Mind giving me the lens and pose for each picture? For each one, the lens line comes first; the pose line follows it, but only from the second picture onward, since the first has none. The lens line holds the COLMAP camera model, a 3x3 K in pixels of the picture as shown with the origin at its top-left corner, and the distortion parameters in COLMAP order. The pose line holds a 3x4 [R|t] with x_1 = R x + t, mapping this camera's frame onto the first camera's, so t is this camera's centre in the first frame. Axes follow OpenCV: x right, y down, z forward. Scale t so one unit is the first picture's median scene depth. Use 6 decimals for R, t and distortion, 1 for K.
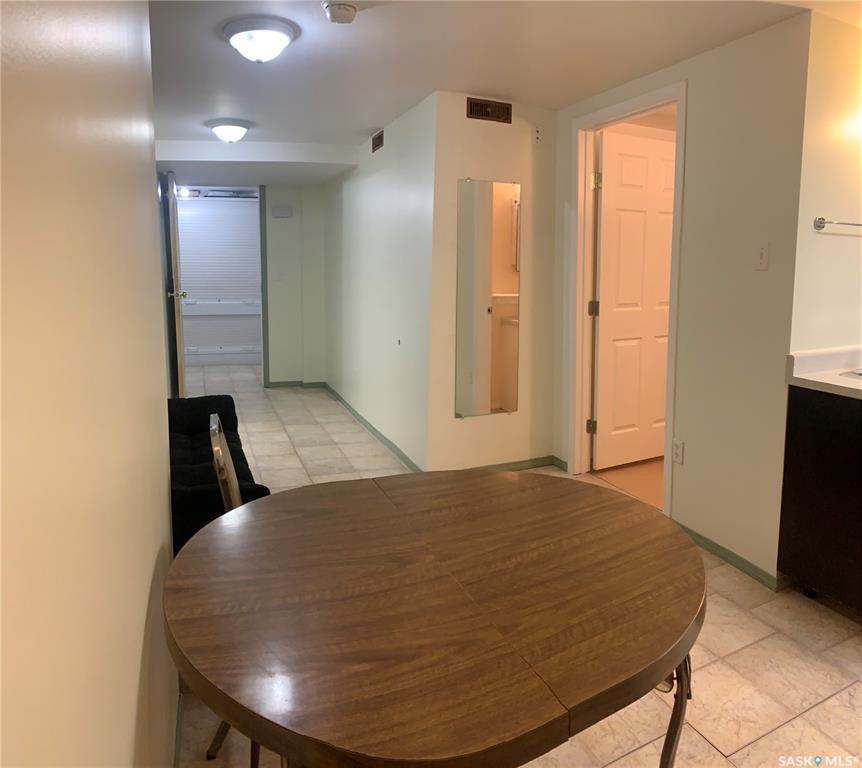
lens RADIAL K [[932.2, 0, 431.5], [0, 932.2, 348.8], [0, 0, 1]] dist [-0.001475, -0.045068]
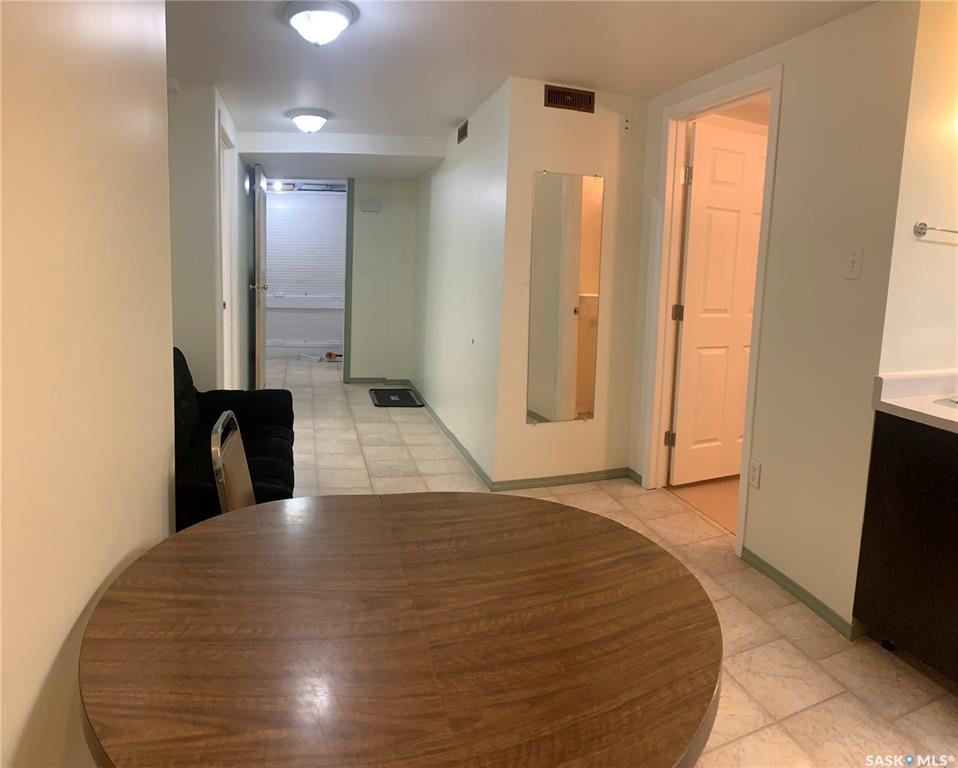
lens RADIAL K [[891.5, 0, 456.3], [0, 891.5, 371.6], [0, 0, 1]] dist [-0.072425, 0.007493]
pose [[0.993743, 0.034104, -0.106357, 0.050457], [-0.030675, 0.998961, 0.033710, -0.007706], [0.107396, -0.030236, 0.993756, 0.092308]]
